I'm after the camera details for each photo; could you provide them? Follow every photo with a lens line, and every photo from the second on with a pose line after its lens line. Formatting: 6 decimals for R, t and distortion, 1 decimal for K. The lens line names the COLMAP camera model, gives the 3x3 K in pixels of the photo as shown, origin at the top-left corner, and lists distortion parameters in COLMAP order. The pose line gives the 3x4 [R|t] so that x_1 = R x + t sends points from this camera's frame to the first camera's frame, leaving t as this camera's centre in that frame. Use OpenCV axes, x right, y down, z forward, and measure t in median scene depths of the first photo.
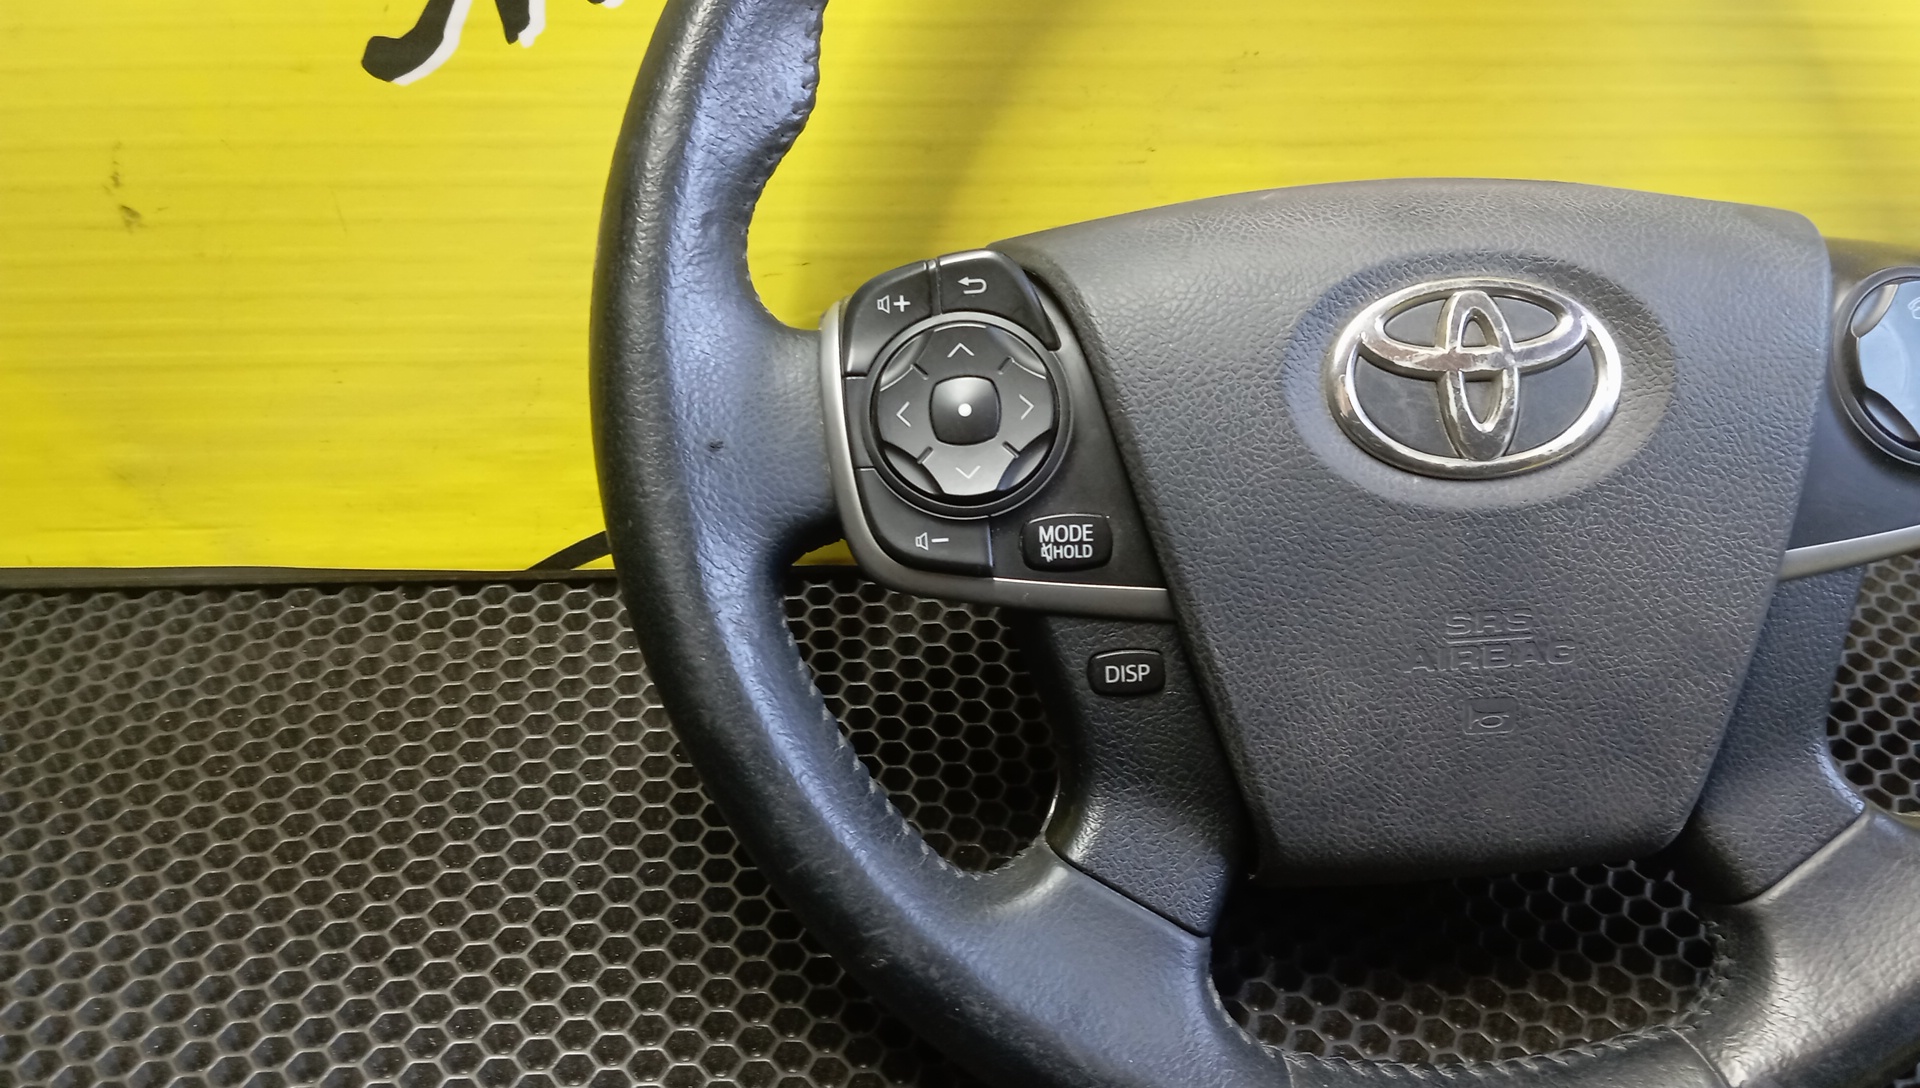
lens RADIAL K [[1590.5, 0, 946.2], [0, 1590.5, 549.3], [0, 0, 1]] dist [0.079038, -0.190575]
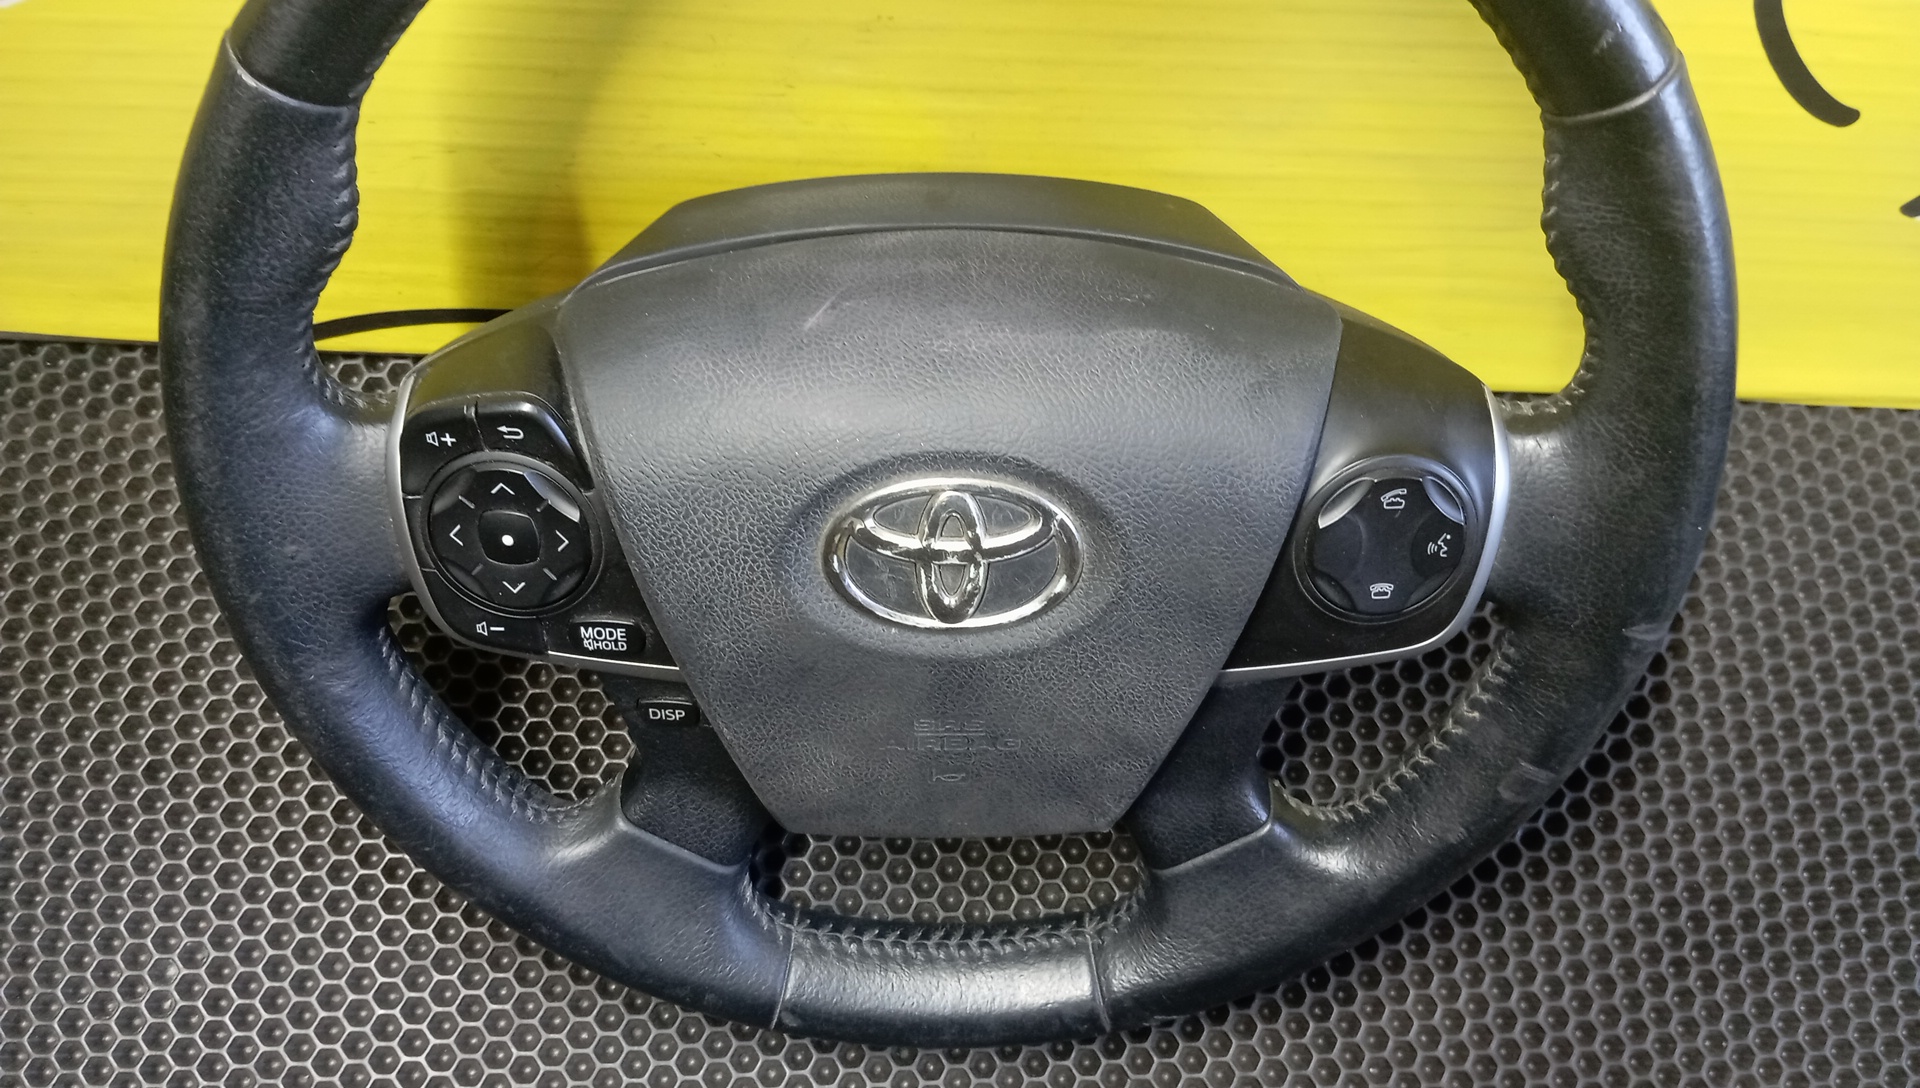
lens RADIAL K [[1590.5, 0, 951.0], [0, 1590.5, 570.4], [0, 0, 1]] dist [0.079038, -0.190575]
pose [[0.996108, 0.087758, -0.008198, 0.333944], [-0.067651, 0.820859, 0.567110, -0.729424], [0.056497, -0.564349, 0.823601, 0.061323]]
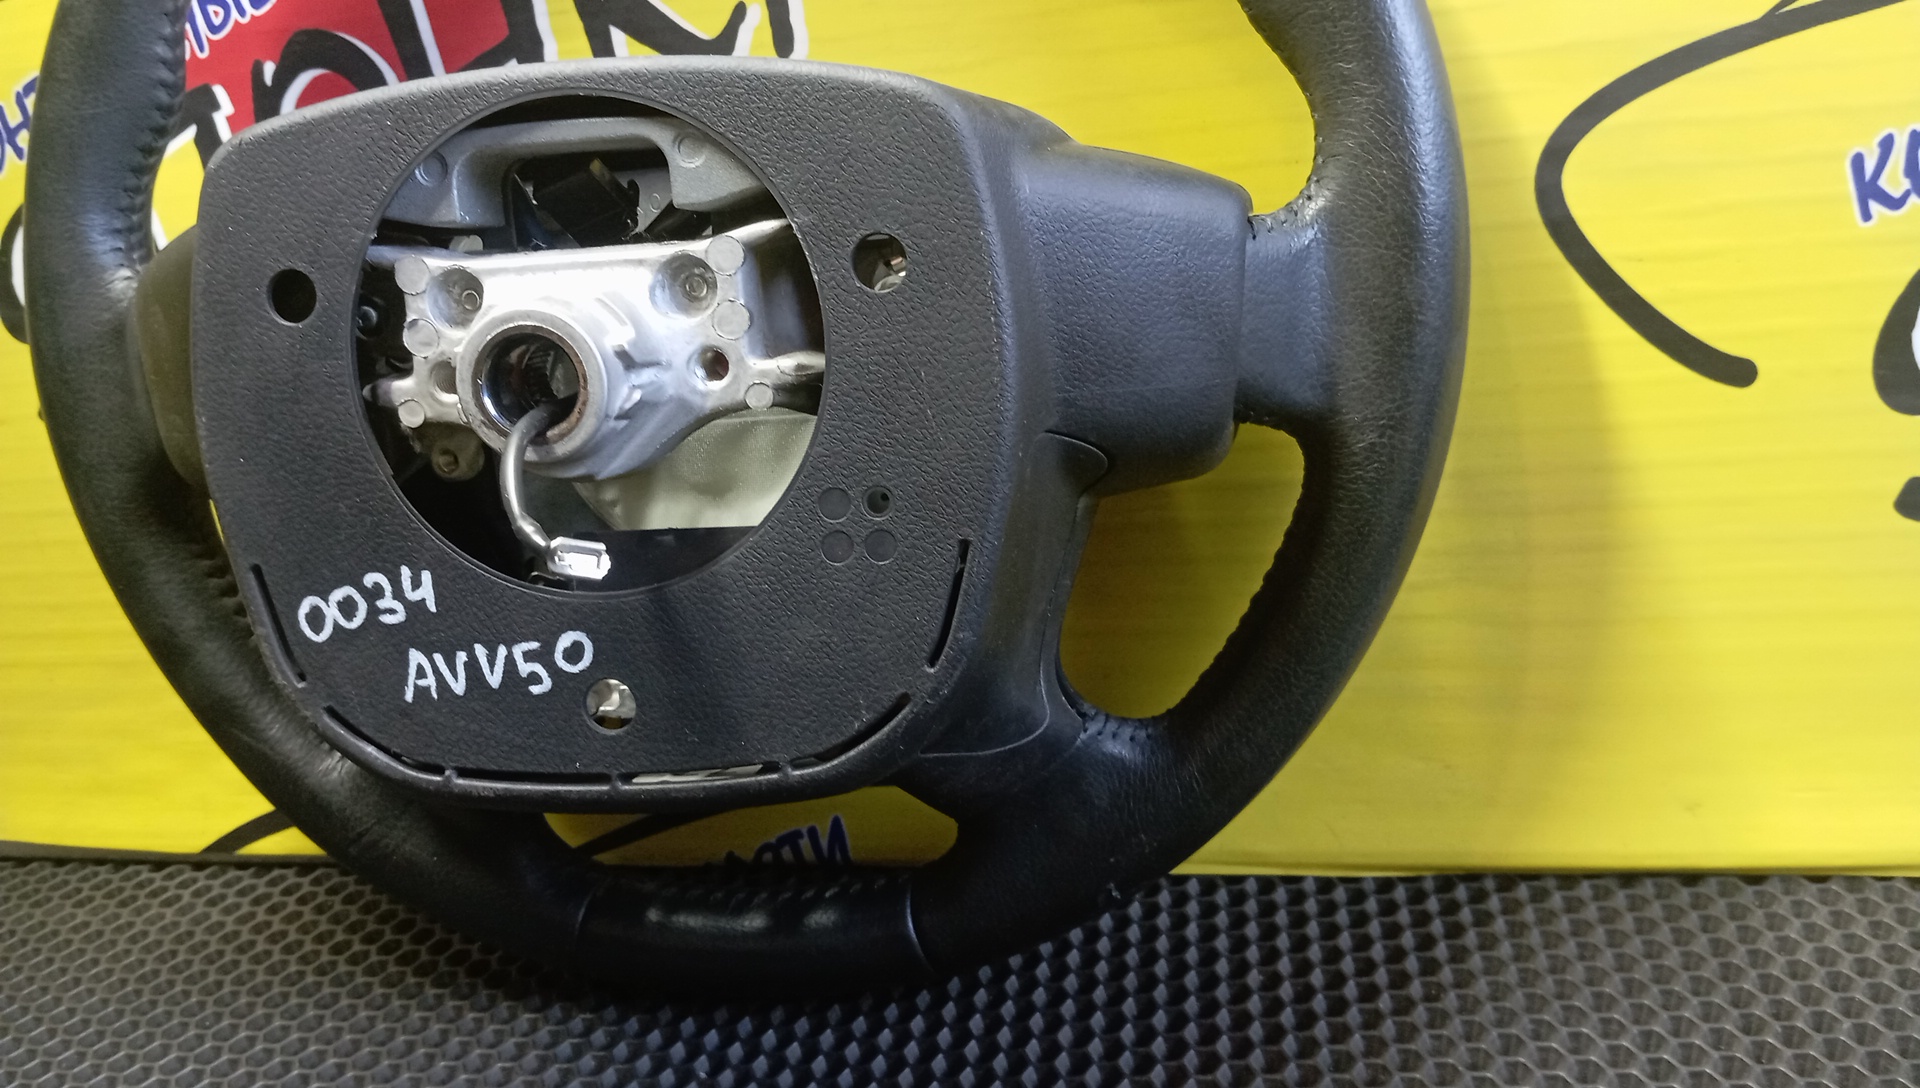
lens RADIAL K [[1590.5, 0, 965.0], [0, 1590.5, 541.4], [0, 0, 1]] dist [0.079038, -0.190575]
pose [[0.951740, -0.032515, -0.305179, 0.817903], [-0.035558, 0.975993, -0.214879, 0.031600], [0.304839, 0.215360, 0.927735, 0.135009]]
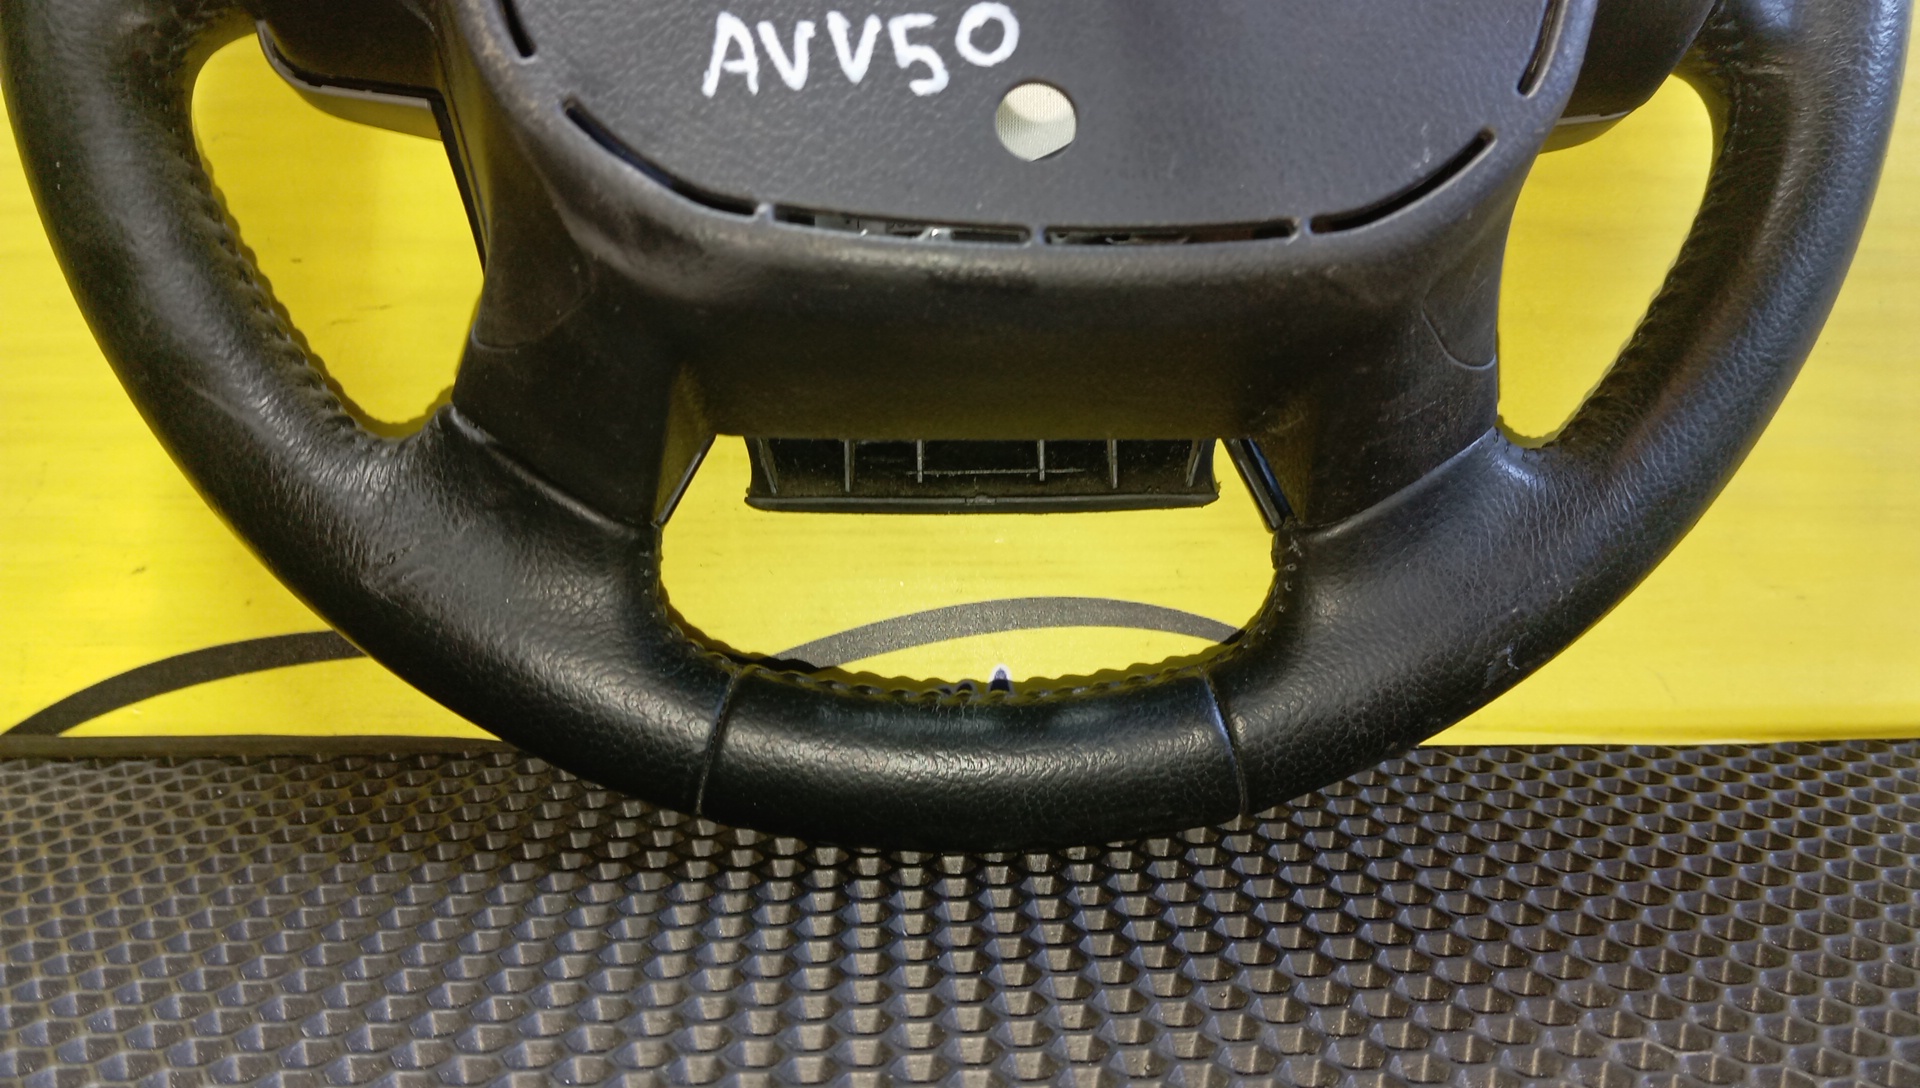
lens RADIAL K [[1590.5, 0, 968.6], [0, 1590.5, 549.1], [0, 0, 1]] dist [0.079038, -0.190575]
pose [[0.996053, -0.023825, -0.085506, 0.343776], [-0.016213, 0.898267, -0.439151, 0.353087], [0.087270, 0.438804, 0.894335, 0.492771]]
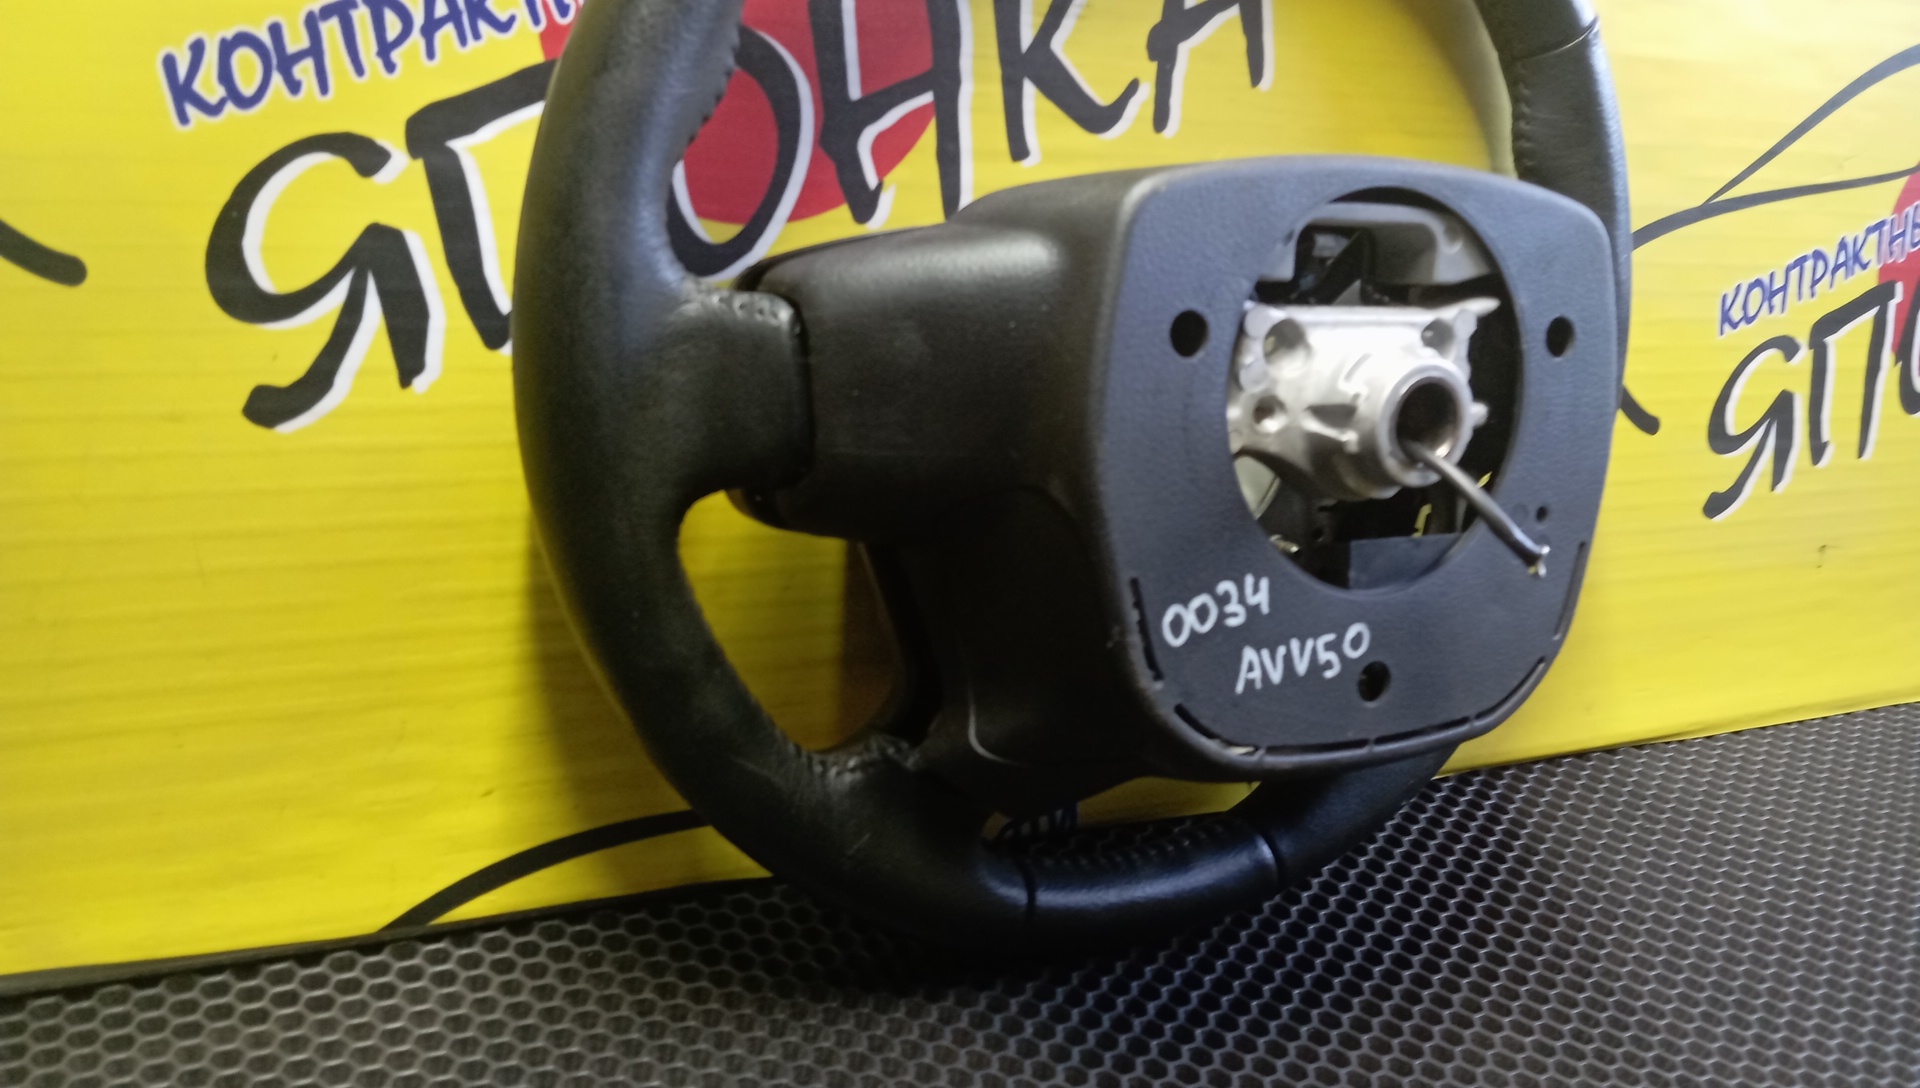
lens RADIAL K [[1590.5, 0, 975.0], [0, 1590.5, 544.7], [0, 0, 1]] dist [0.079038, -0.190575]
pose [[0.934260, -0.053687, 0.352528, -0.362236], [0.124056, 0.975782, -0.180167, 0.006189], [-0.334318, 0.212056, 0.918294, -0.025872]]
